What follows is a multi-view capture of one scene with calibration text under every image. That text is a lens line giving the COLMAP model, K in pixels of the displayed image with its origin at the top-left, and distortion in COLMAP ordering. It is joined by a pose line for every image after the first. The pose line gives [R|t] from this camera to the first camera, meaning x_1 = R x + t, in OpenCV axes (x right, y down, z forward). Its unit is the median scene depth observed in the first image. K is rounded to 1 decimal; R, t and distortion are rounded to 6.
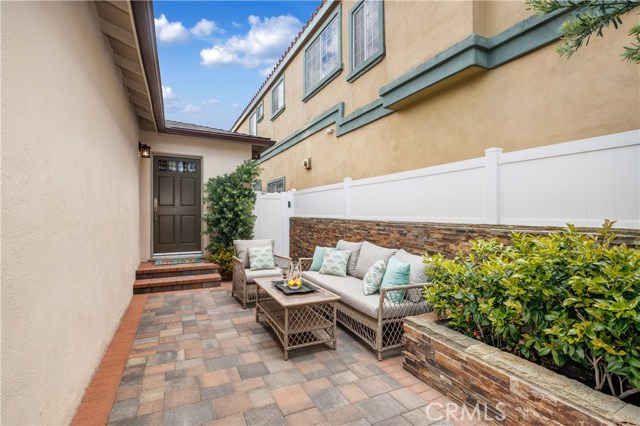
lens RADIAL K [[292.4, 0, 319.2], [0, 292.4, 214.7], [0, 0, 1]] dist [0.003068, 0.000216]
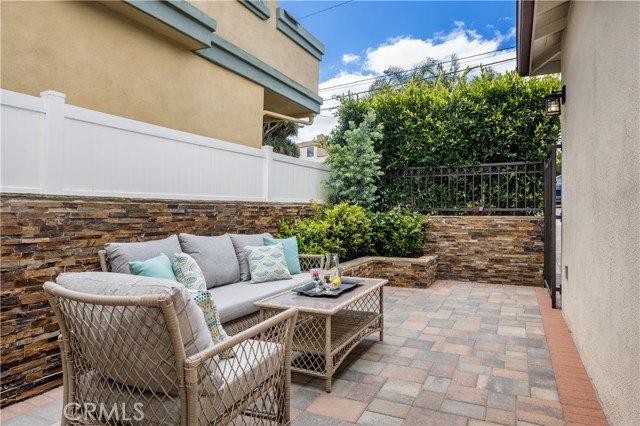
lens RADIAL K [[405.6, 0, 320.1], [0, 405.6, 210.3], [0, 0, 1]] dist [-0.004409, -0.000118]
pose [[-0.611356, -0.002908, 0.791350, -0.902519], [0.003983, 0.999969, 0.006751, 0.051676], [-0.791346, 0.007279, -0.611326, 1.710286]]
